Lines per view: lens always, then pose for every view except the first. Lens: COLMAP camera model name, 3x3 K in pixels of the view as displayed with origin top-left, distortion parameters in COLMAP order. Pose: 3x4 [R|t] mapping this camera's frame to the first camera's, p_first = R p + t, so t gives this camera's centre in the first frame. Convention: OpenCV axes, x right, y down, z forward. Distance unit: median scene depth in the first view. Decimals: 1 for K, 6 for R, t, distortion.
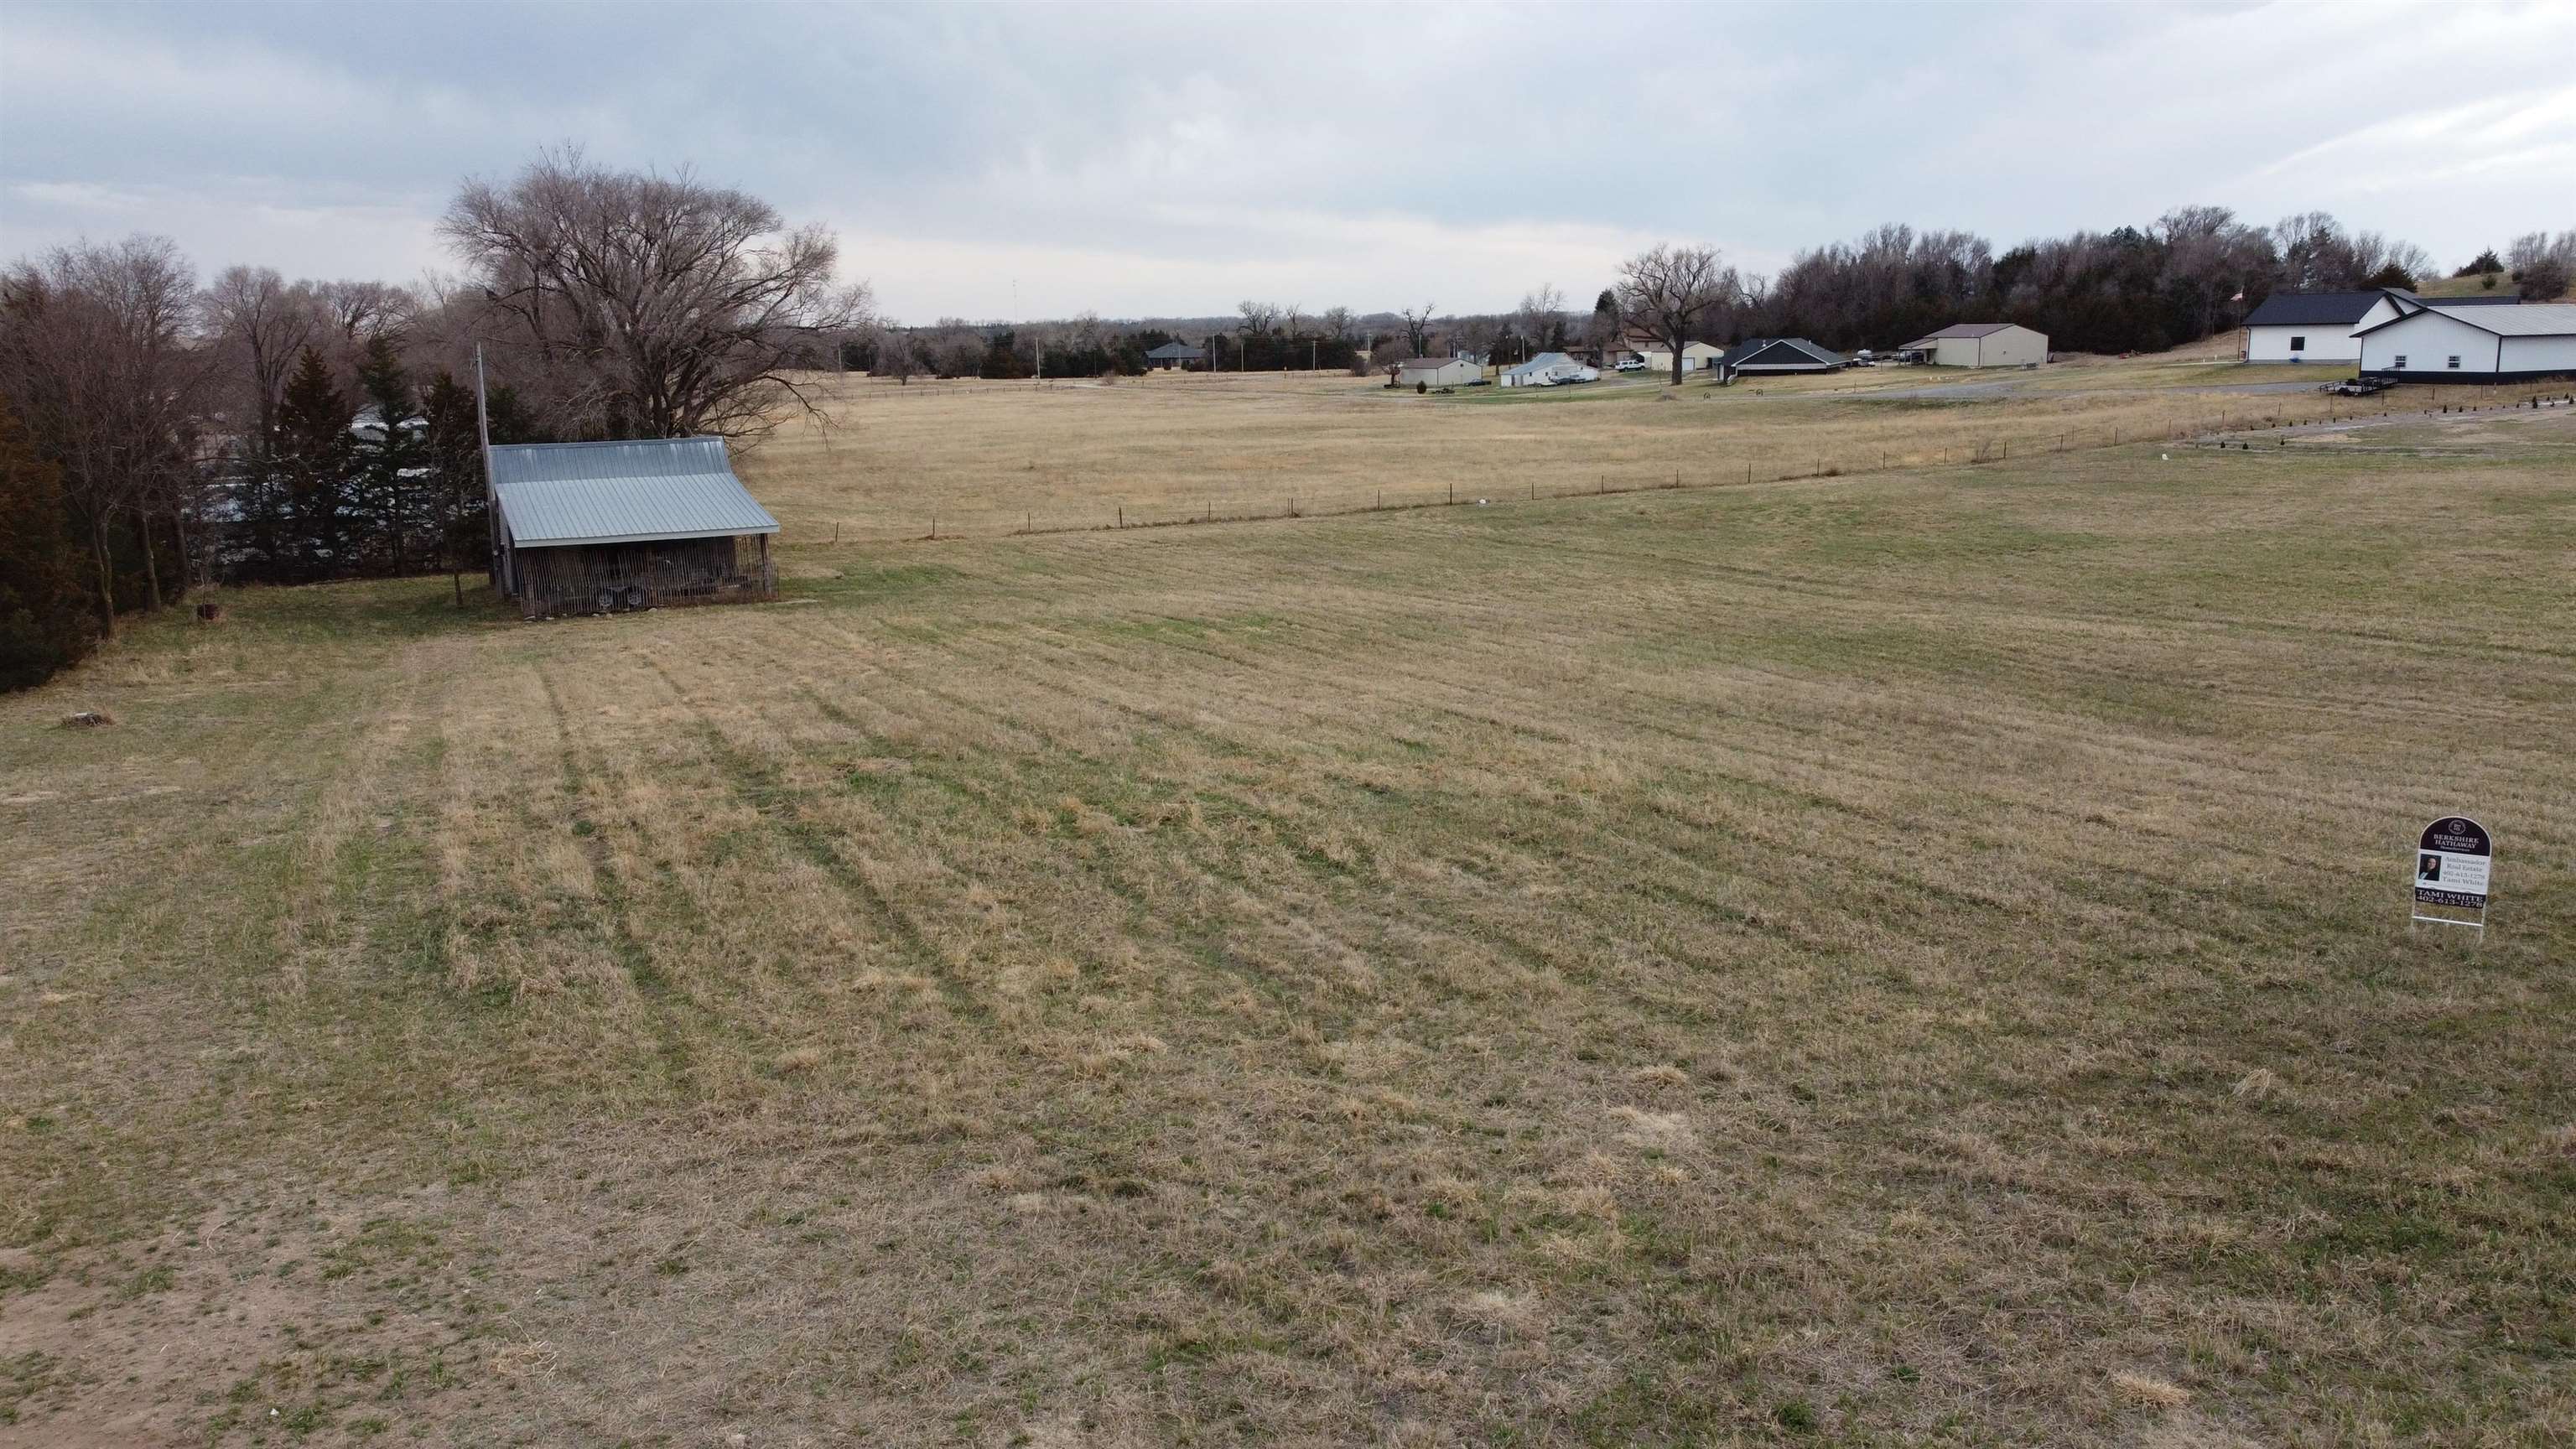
lens RADIAL K [[1947.3, 0, 1277.2], [0, 1947.3, 721.1], [0, 0, 1]] dist [0.002077, -0.013523]
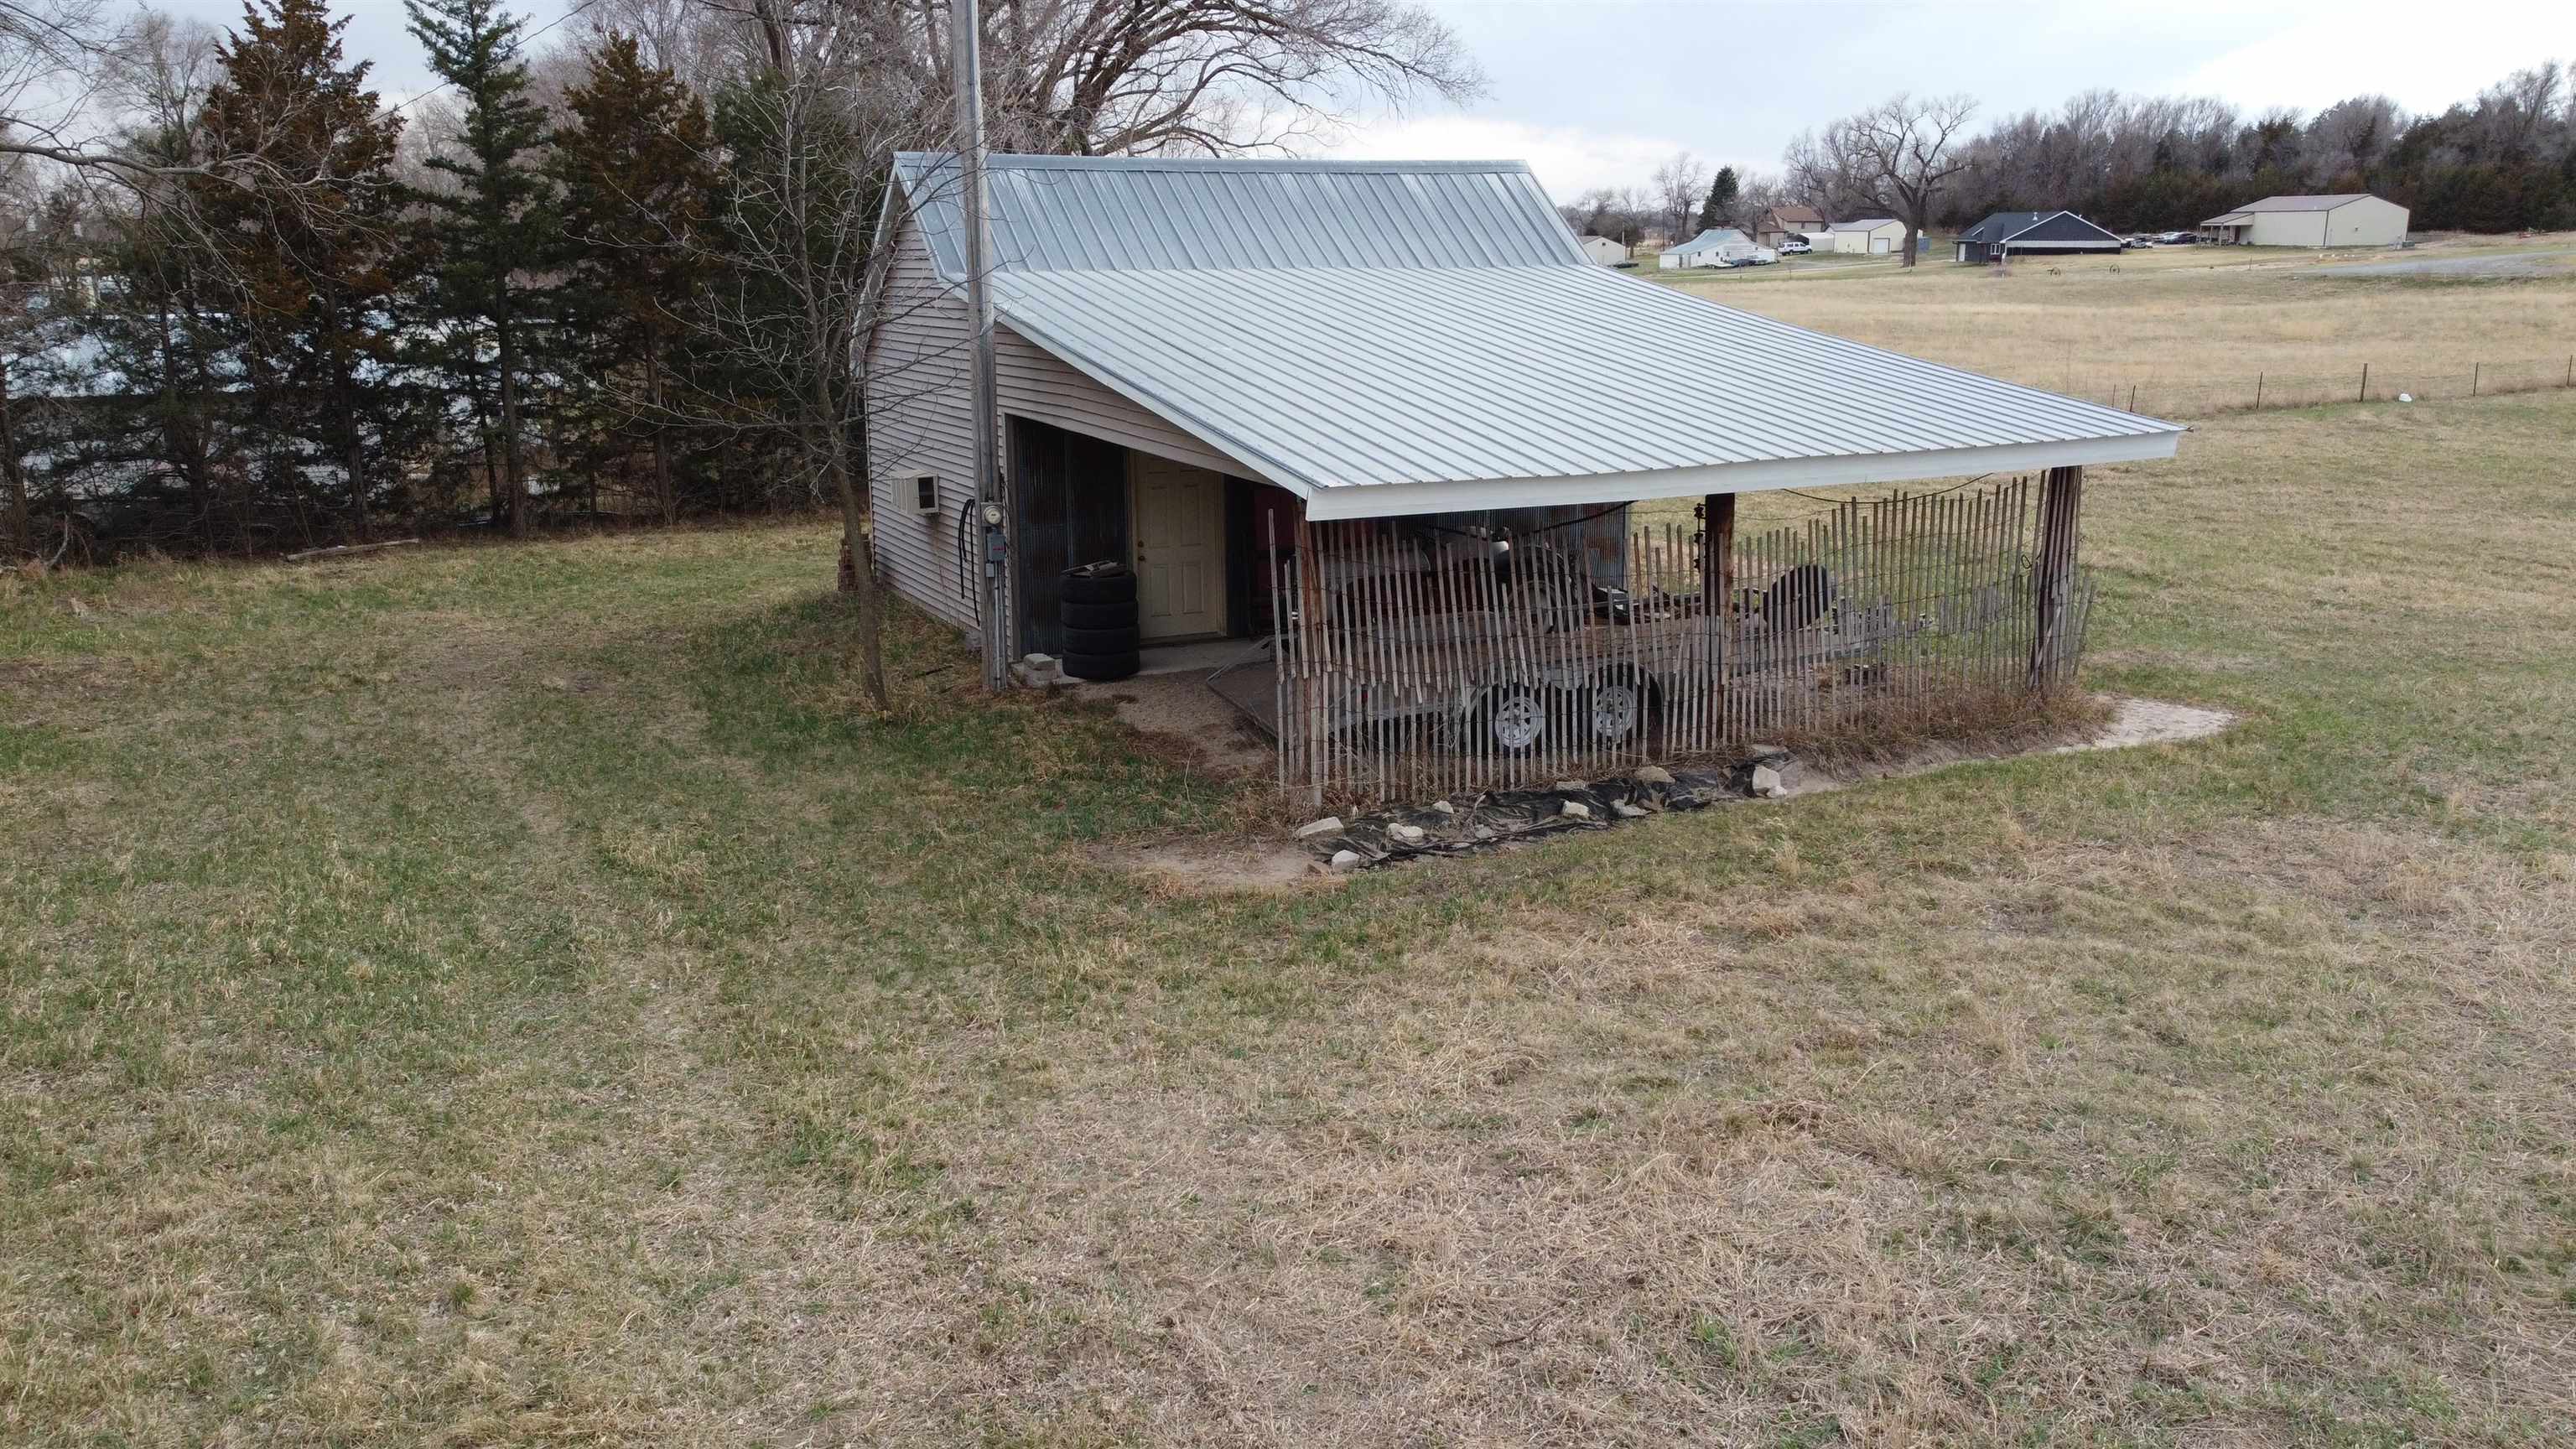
lens RADIAL K [[1947.3, 0, 1290.1], [0, 1947.3, 717.7], [0, 0, 1]] dist [0.002077, -0.013523]
pose [[0.999595, 0.011799, 0.025885, -0.295782], [-0.013054, 0.998721, 0.048850, -0.057873], [-0.025276, -0.049168, 0.998471, 0.581634]]
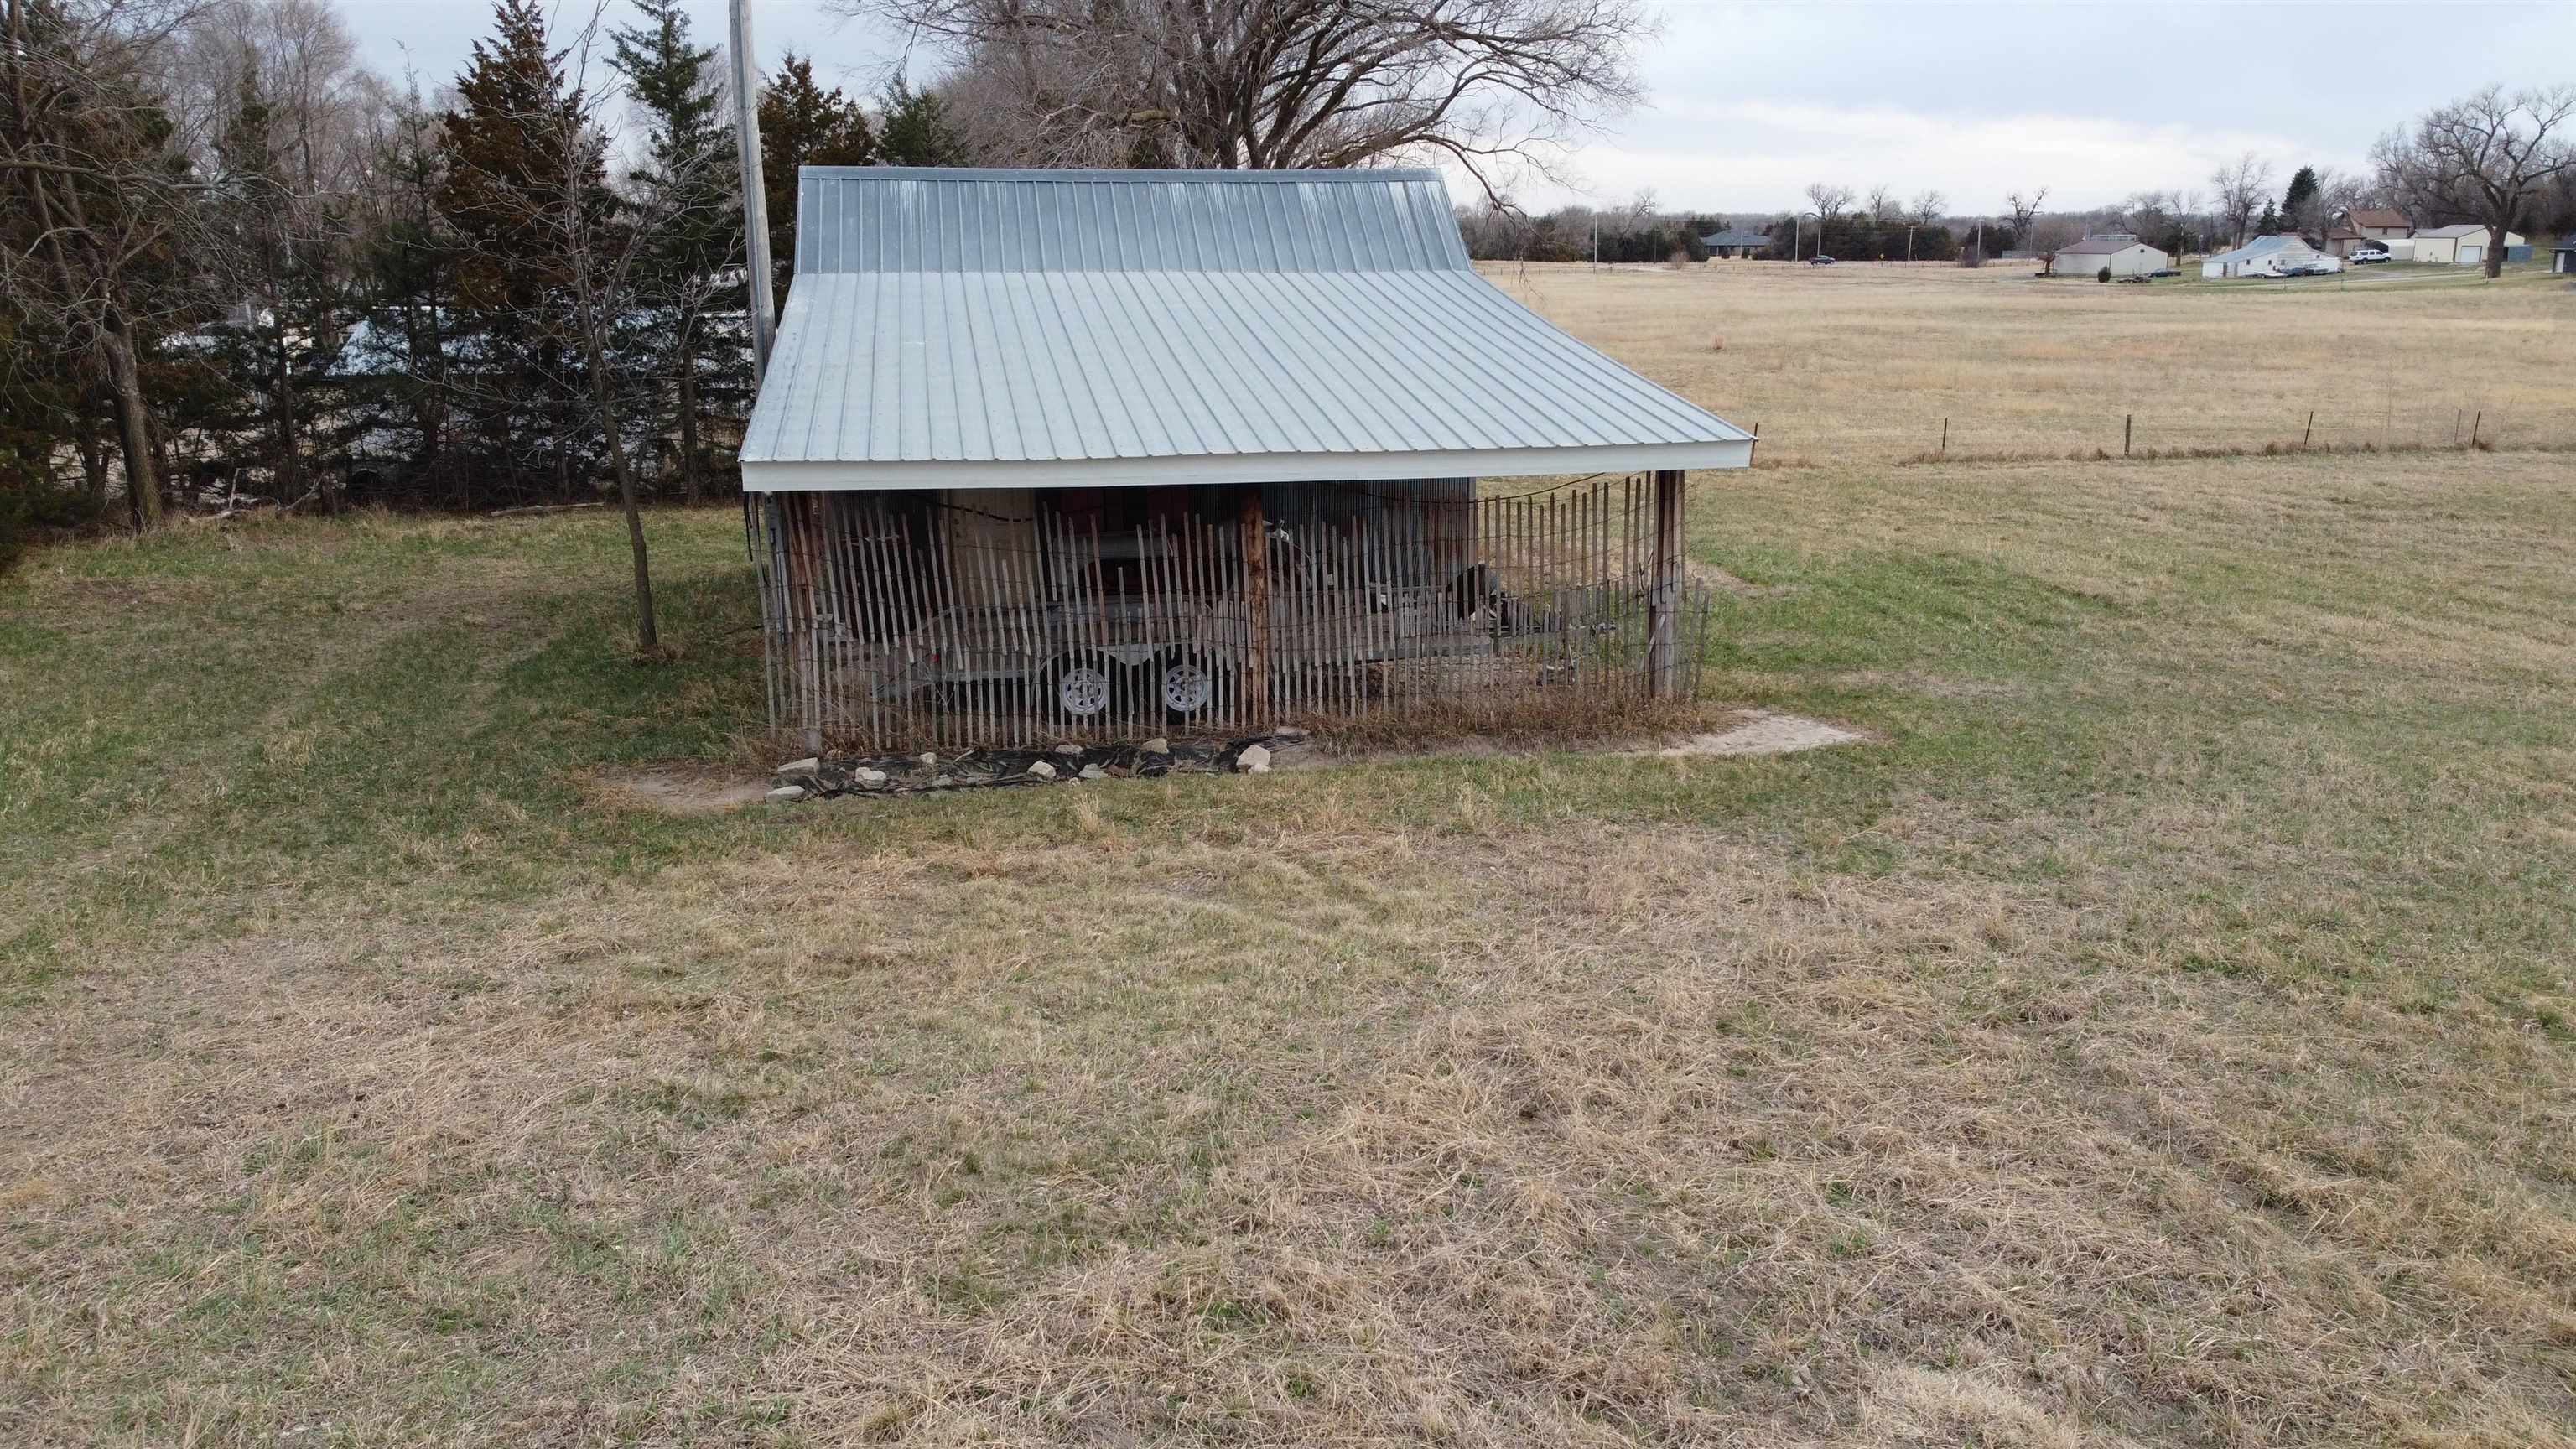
lens RADIAL K [[1947.3, 0, 1283.8], [0, 1947.3, 723.7], [0, 0, 1]] dist [0.002077, -0.013523]
pose [[0.968436, 0.078572, -0.236555, -0.196730], [-0.066173, 0.996008, 0.059918, -0.058741], [0.240319, -0.042373, 0.969769, 0.576717]]
